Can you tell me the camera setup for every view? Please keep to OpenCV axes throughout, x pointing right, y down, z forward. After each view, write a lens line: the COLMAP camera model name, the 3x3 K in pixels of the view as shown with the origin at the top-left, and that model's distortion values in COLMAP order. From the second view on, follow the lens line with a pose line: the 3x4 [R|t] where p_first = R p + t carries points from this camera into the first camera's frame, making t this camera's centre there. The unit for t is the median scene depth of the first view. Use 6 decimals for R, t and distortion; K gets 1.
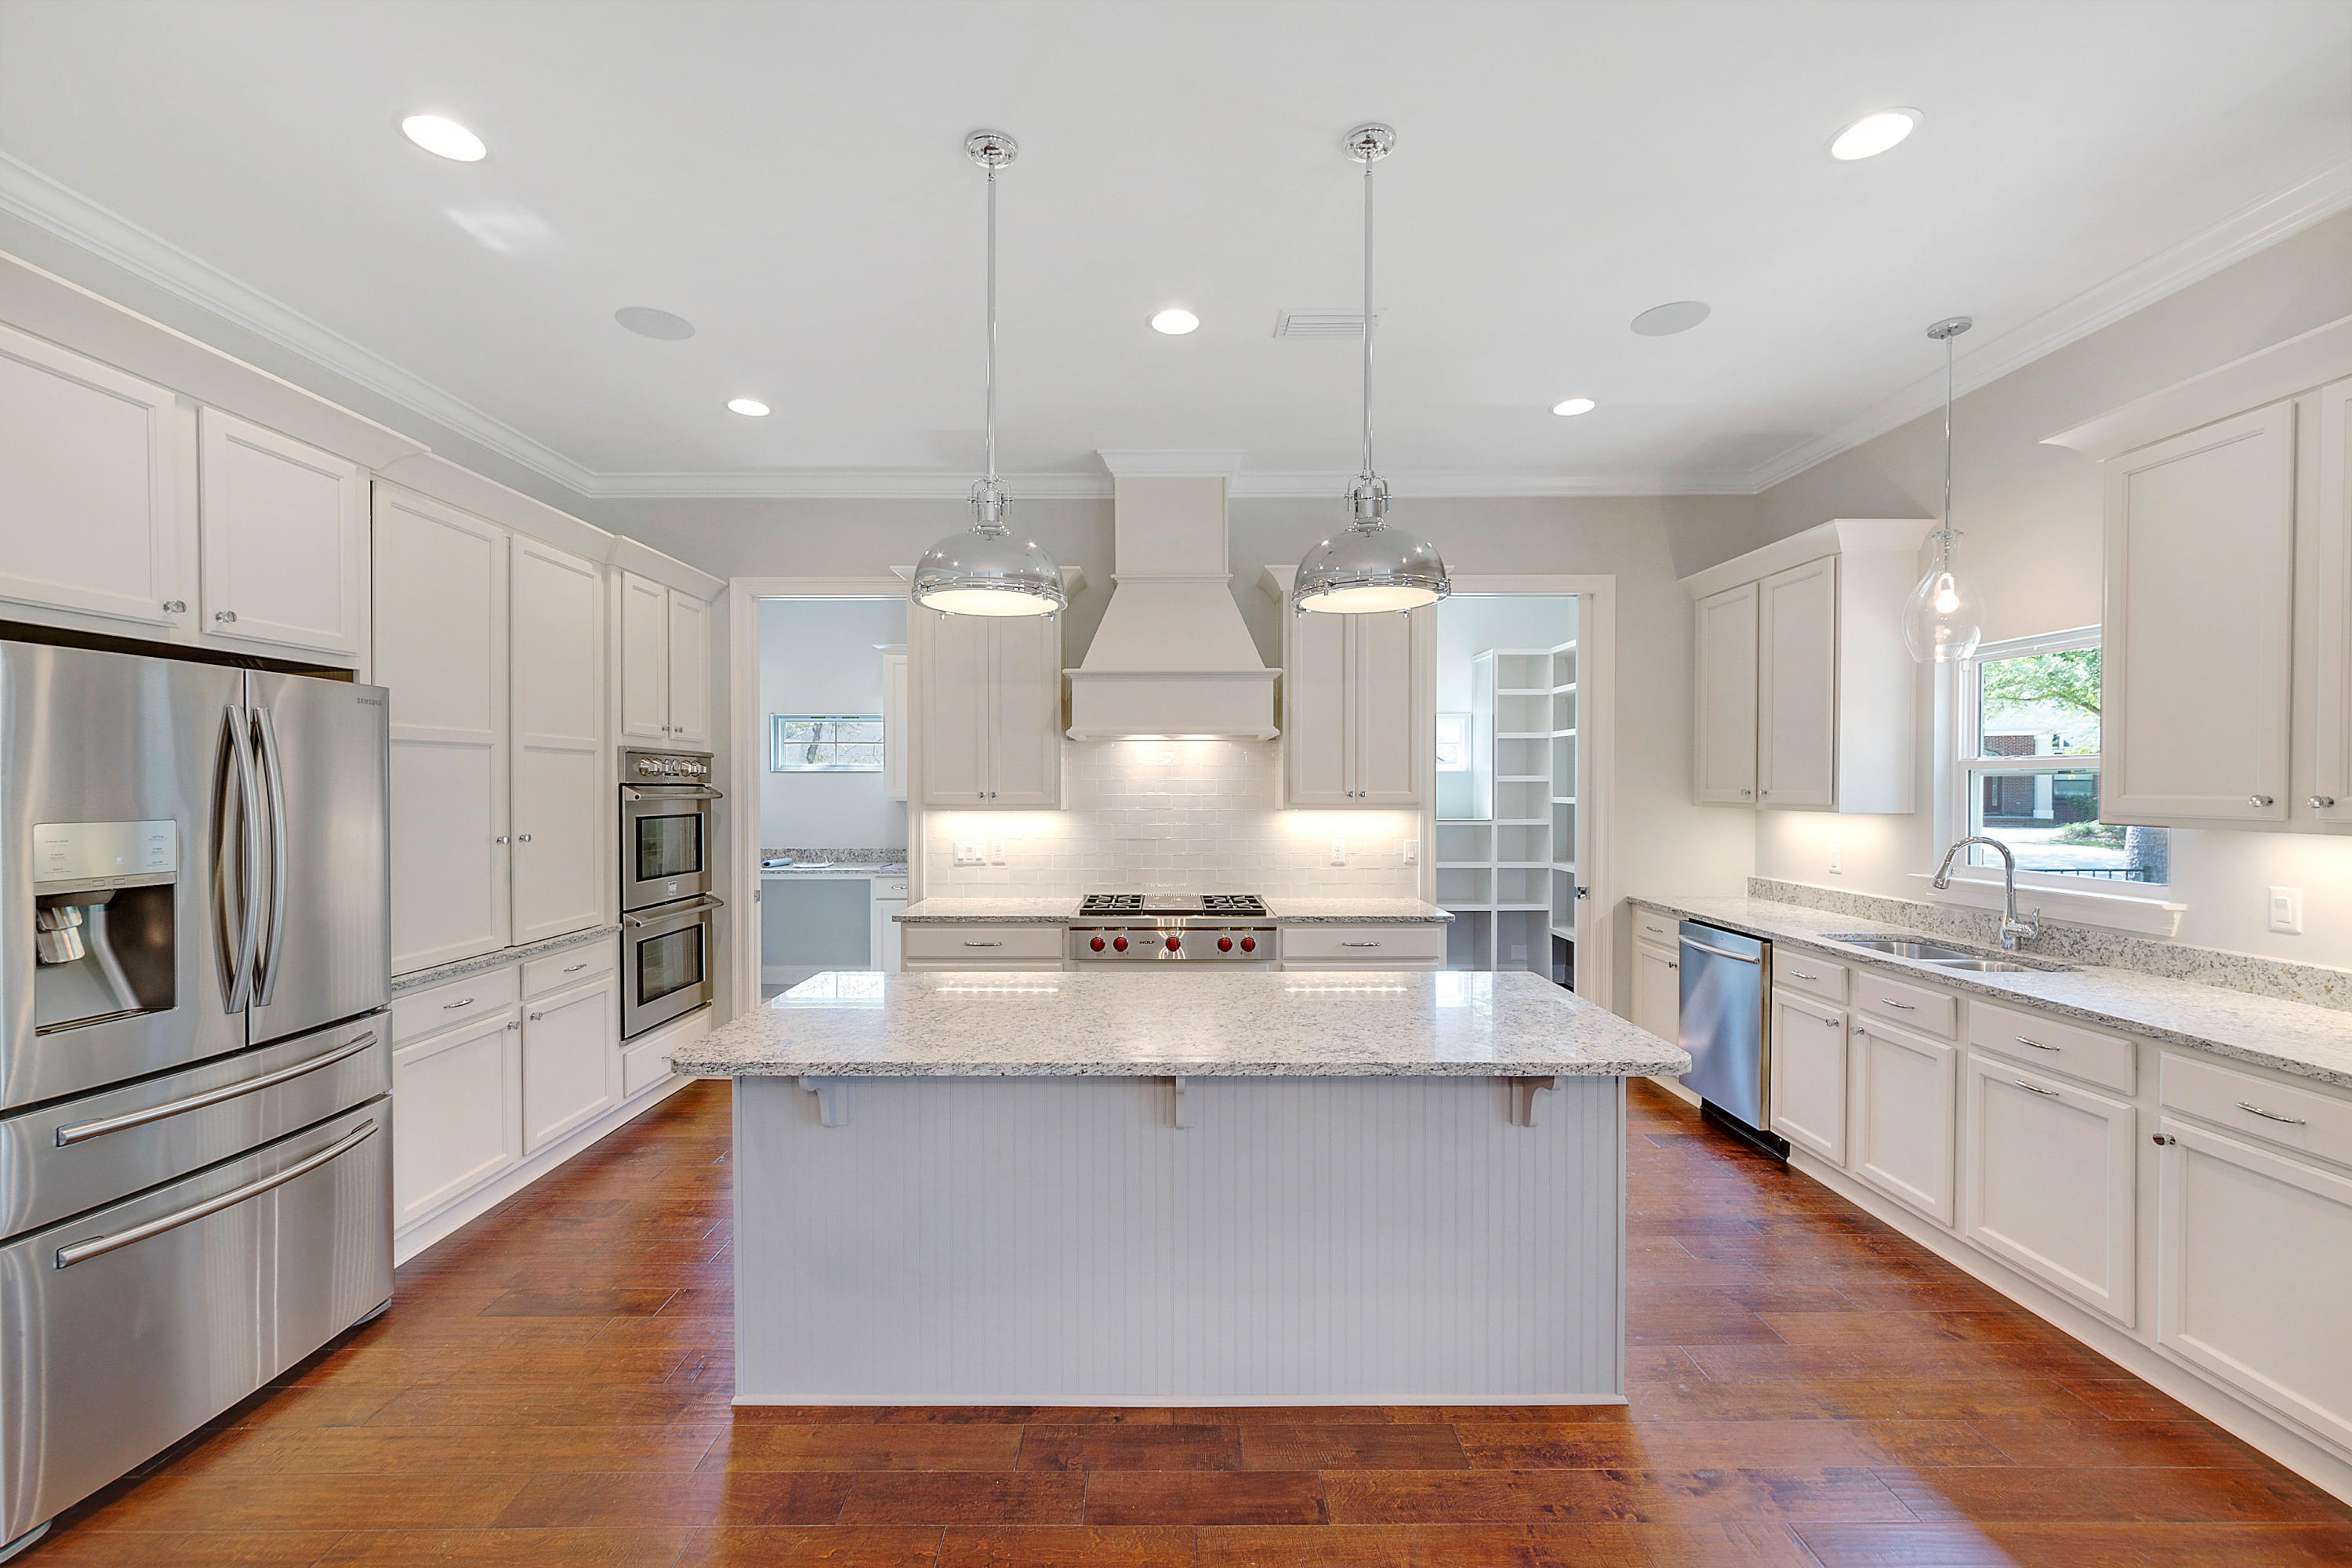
lens RADIAL K [[951.0, 0, 1165.0], [0, 951.0, 793.3], [0, 0, 1]] dist [-0.002117, 0.000523]
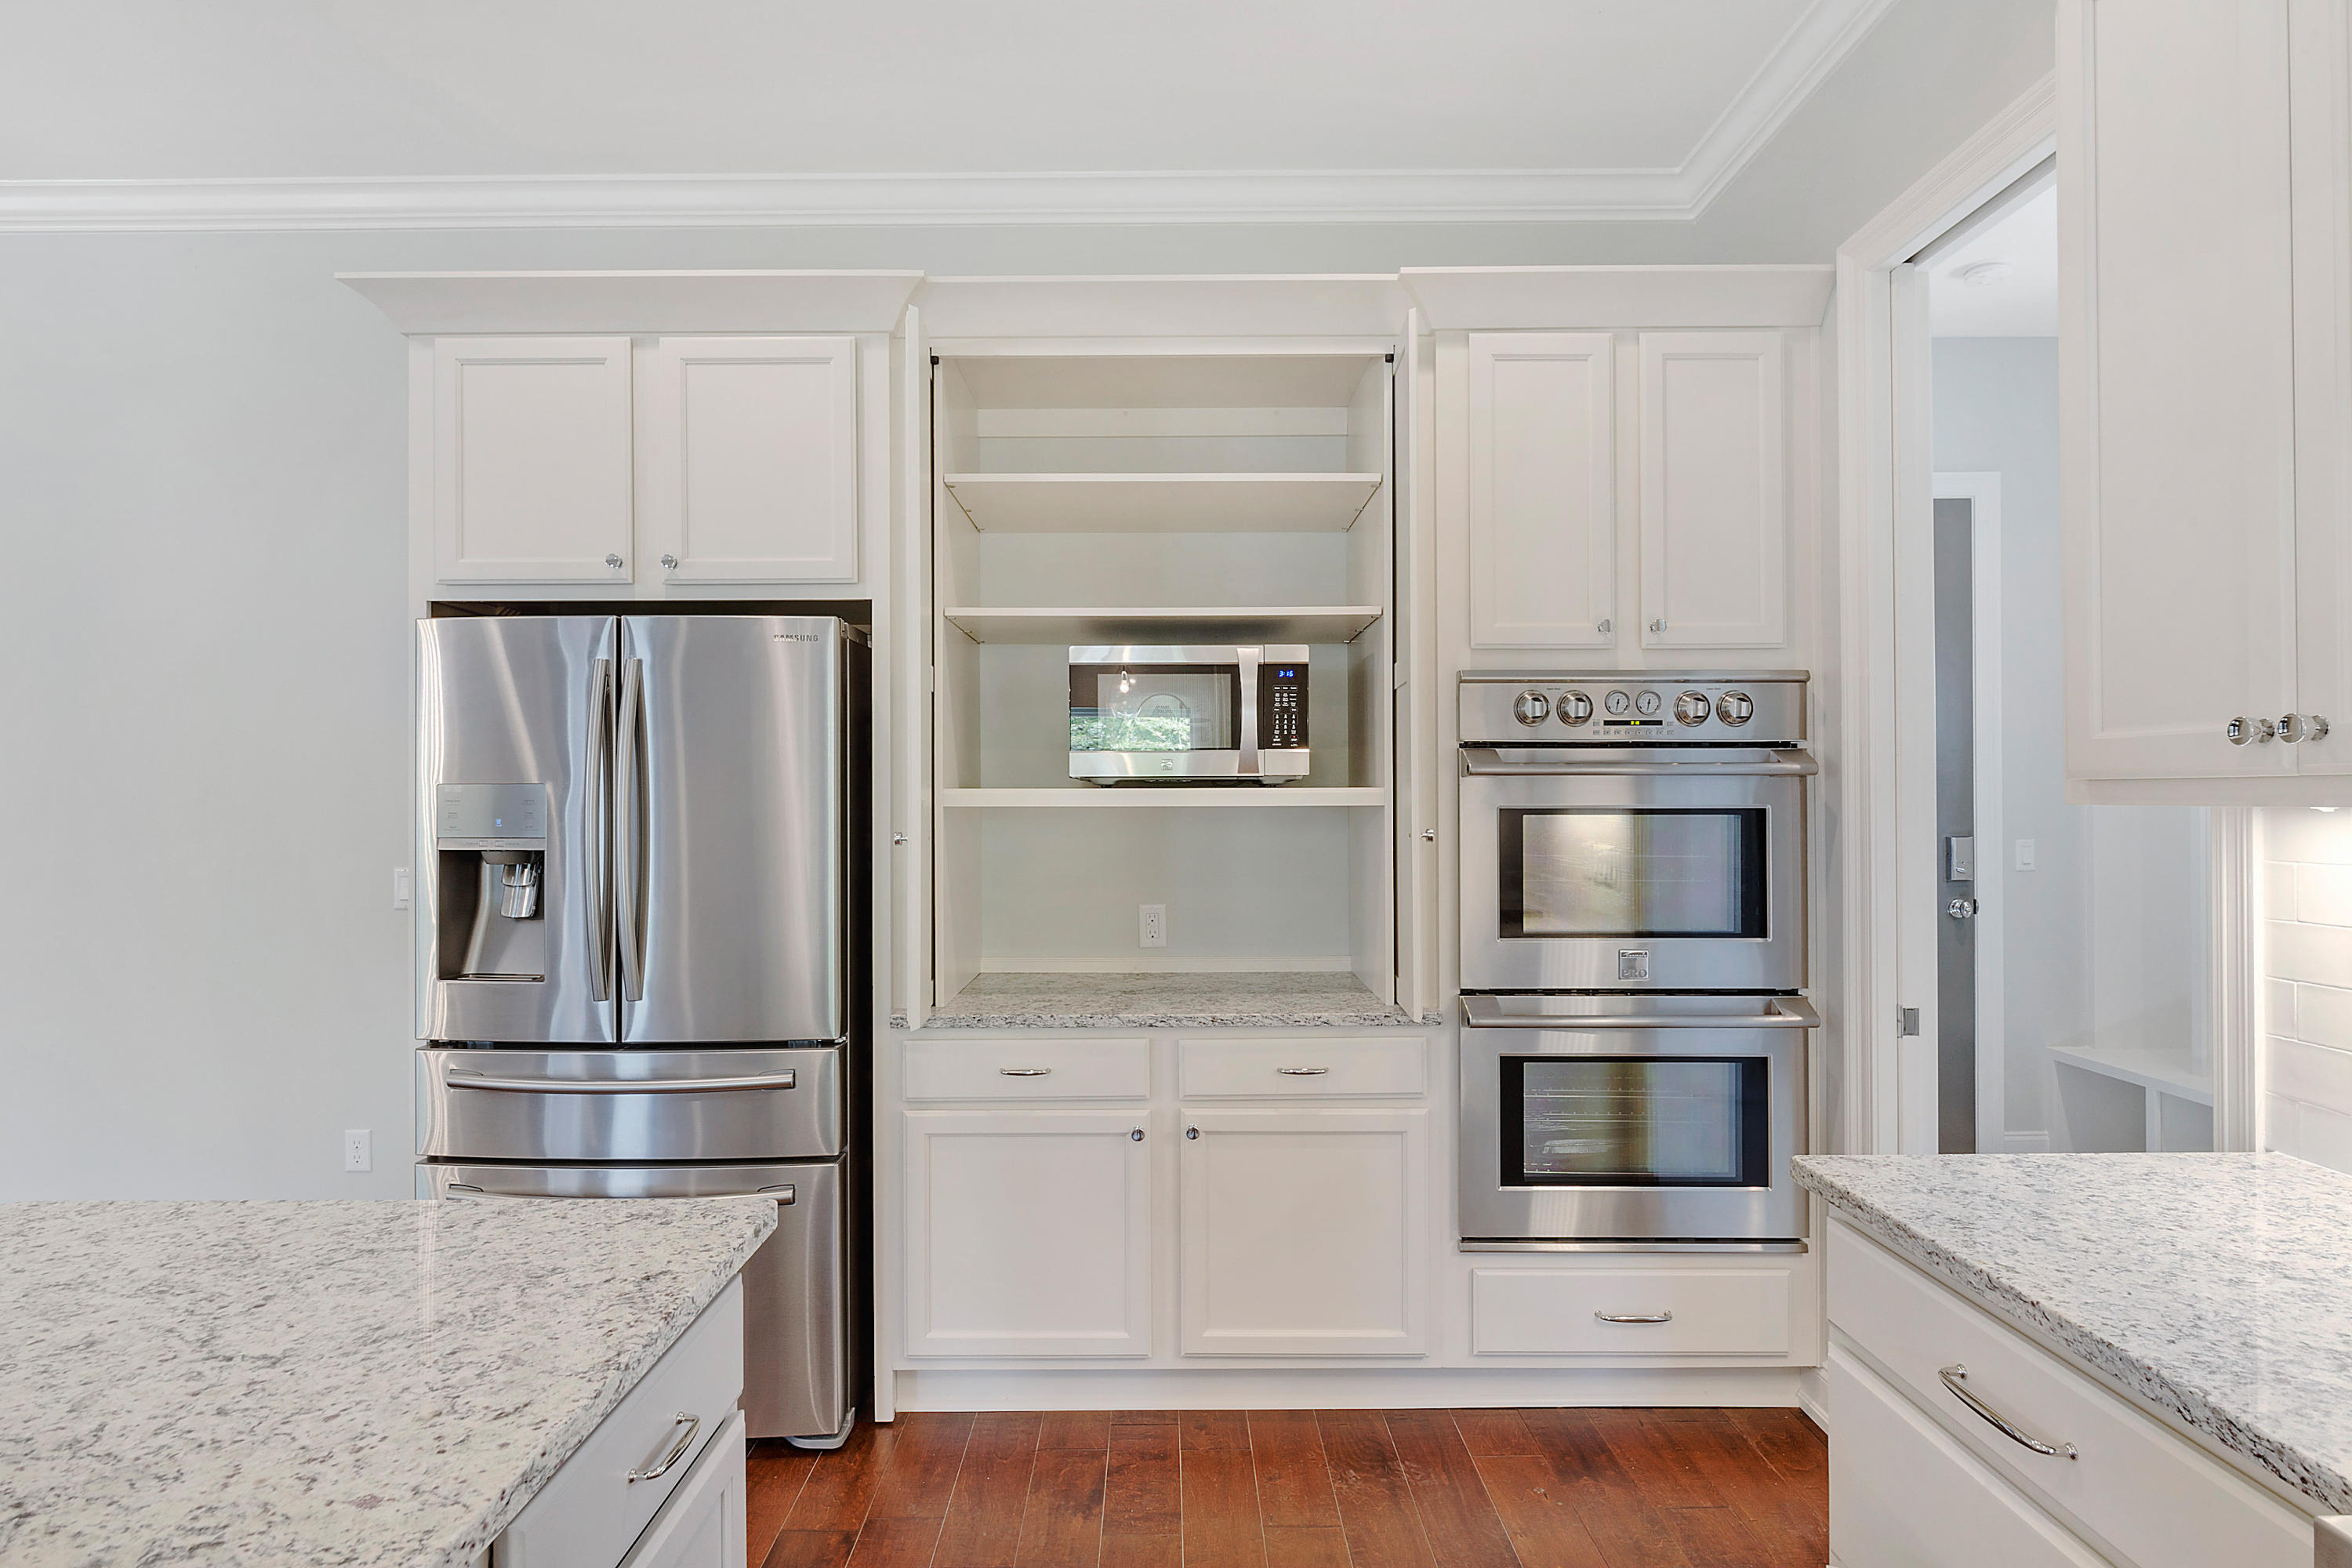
lens RADIAL K [[1213.4, 0, 1160.3], [0, 1213.4, 784.0], [0, 0, 1]] dist [0.000164, -0.001595]
pose [[0.005363, -0.009227, -0.999943, 0.092832], [-0.004706, 0.999946, -0.009252, 0.019308], [0.999975, 0.004755, 0.005320, 0.842825]]
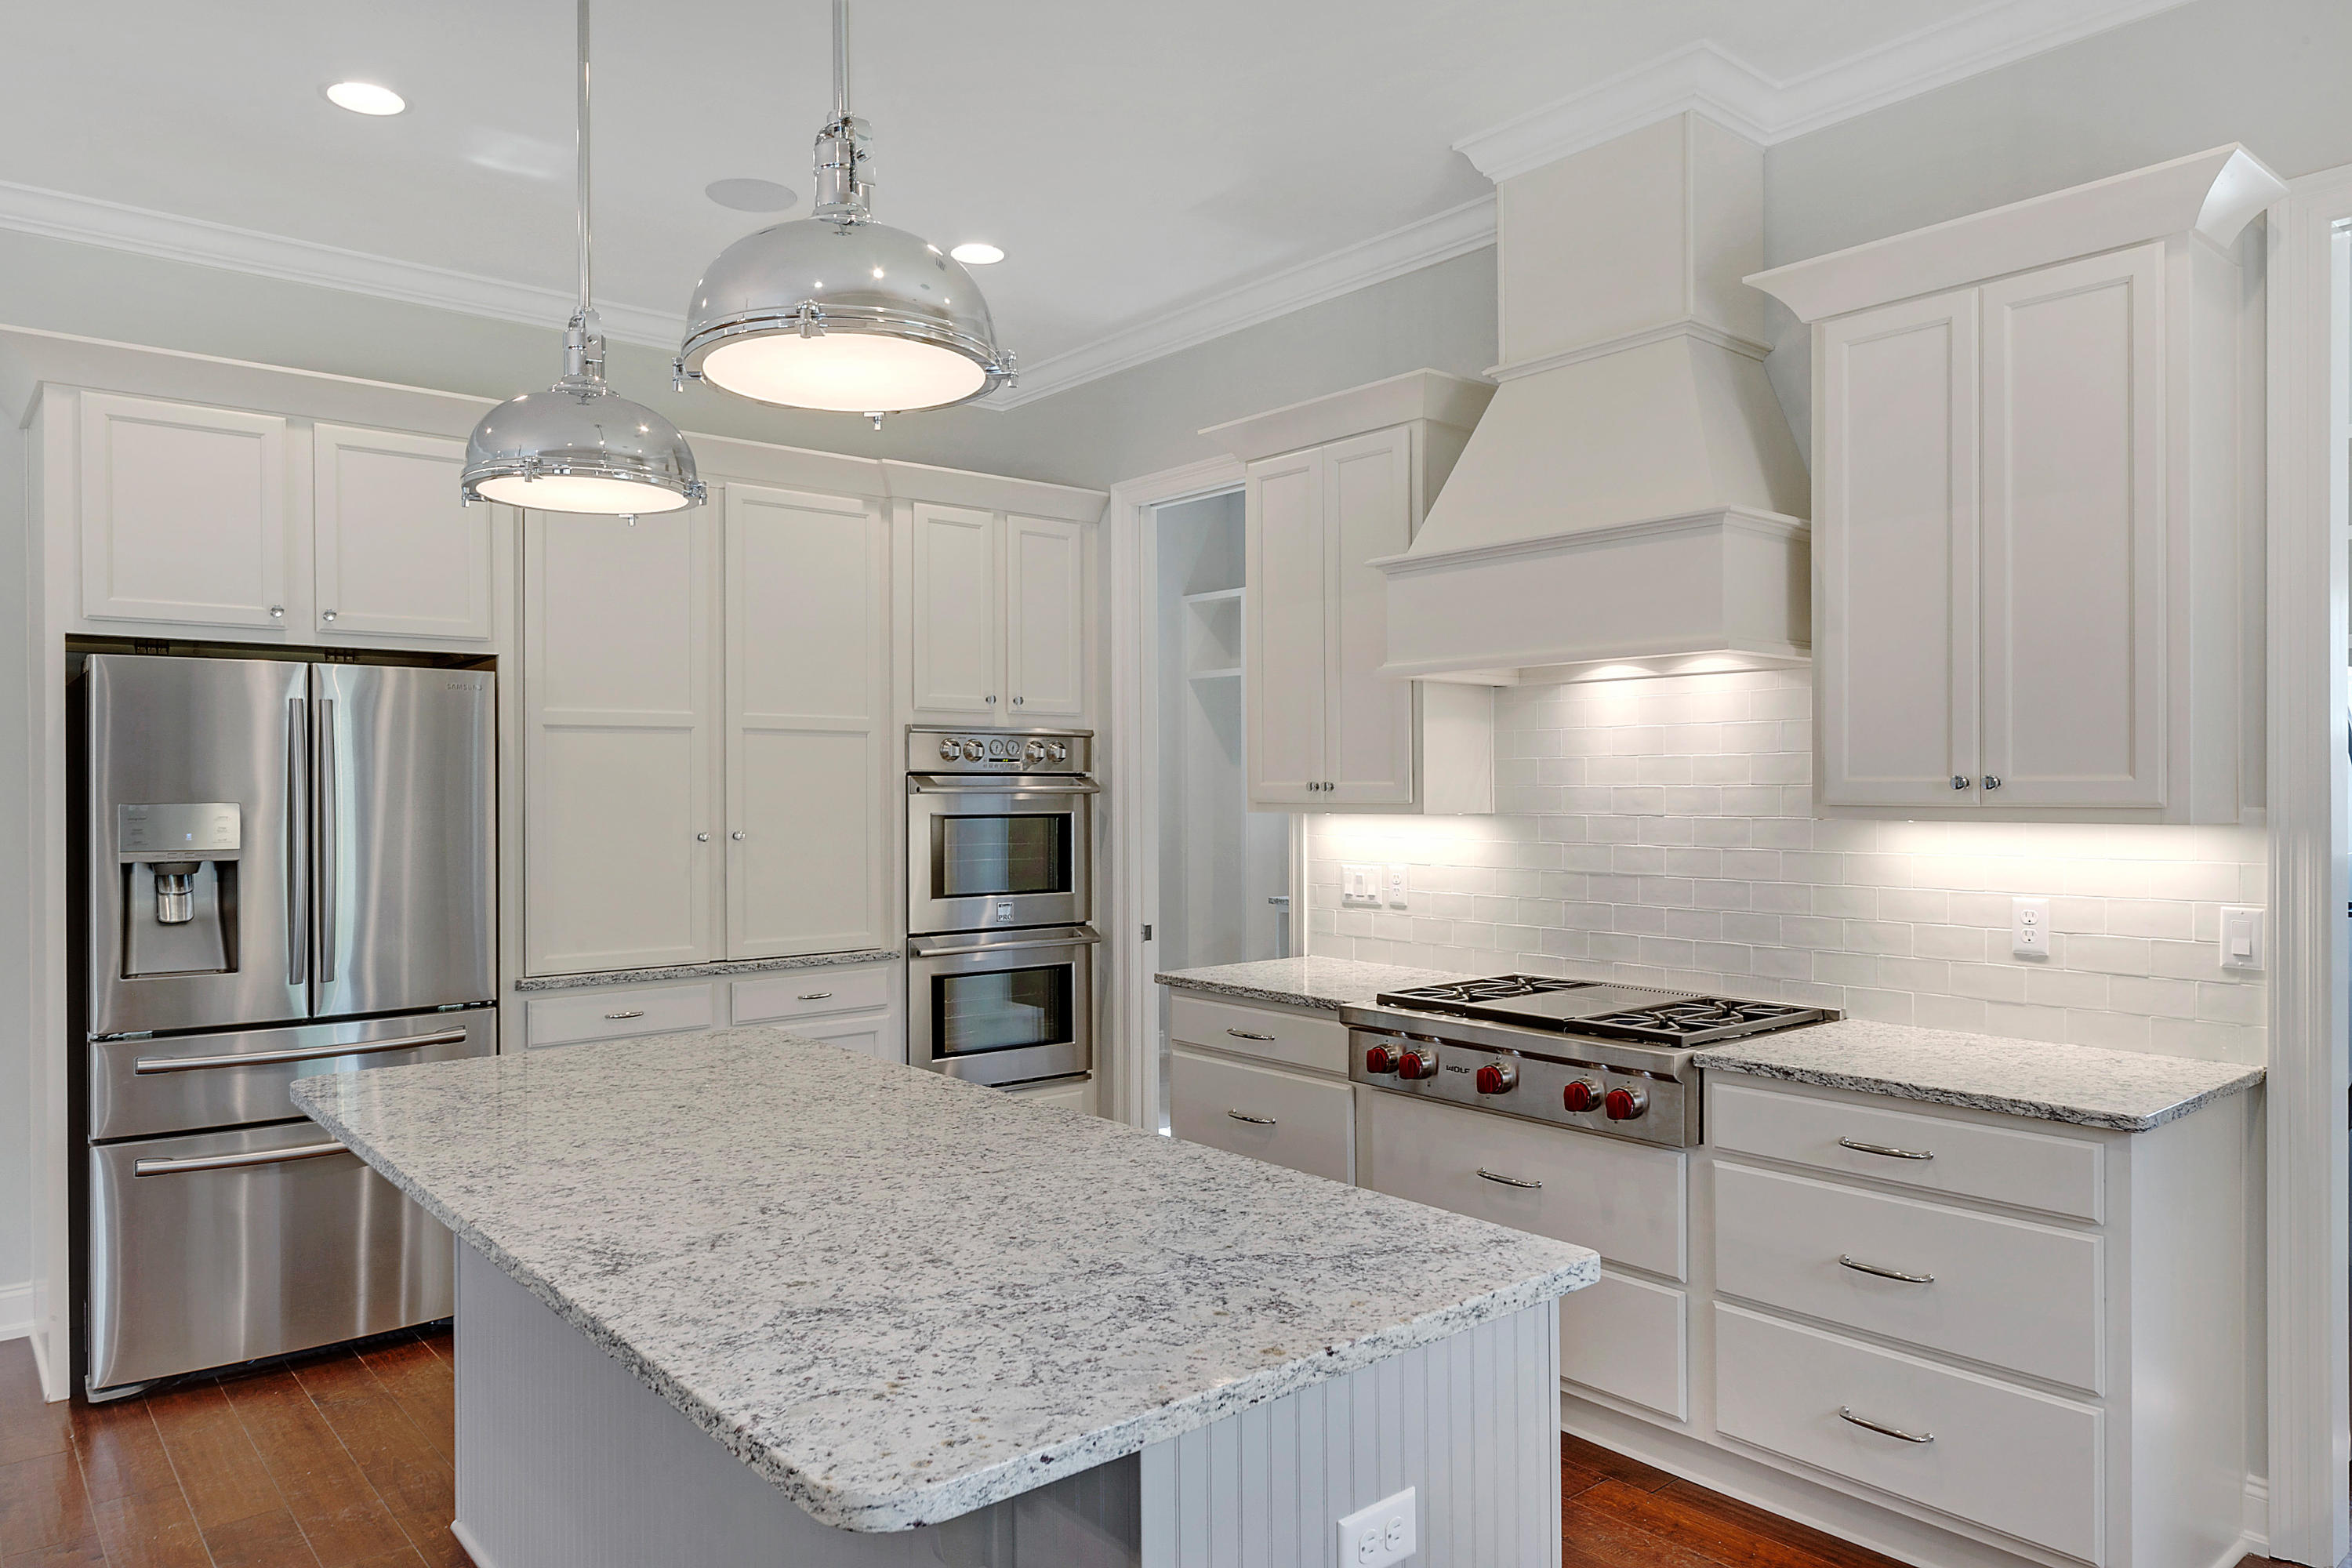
lens RADIAL K [[1512.8, 0, 1157.0], [0, 1512.8, 780.0], [0, 0, 1]] dist [0.005934, -0.001725]
pose [[0.642948, -0.005568, -0.765890, 0.527931], [-0.003149, 0.999946, -0.009912, 0.008097], [0.765904, 0.008785, 0.642895, 0.356737]]
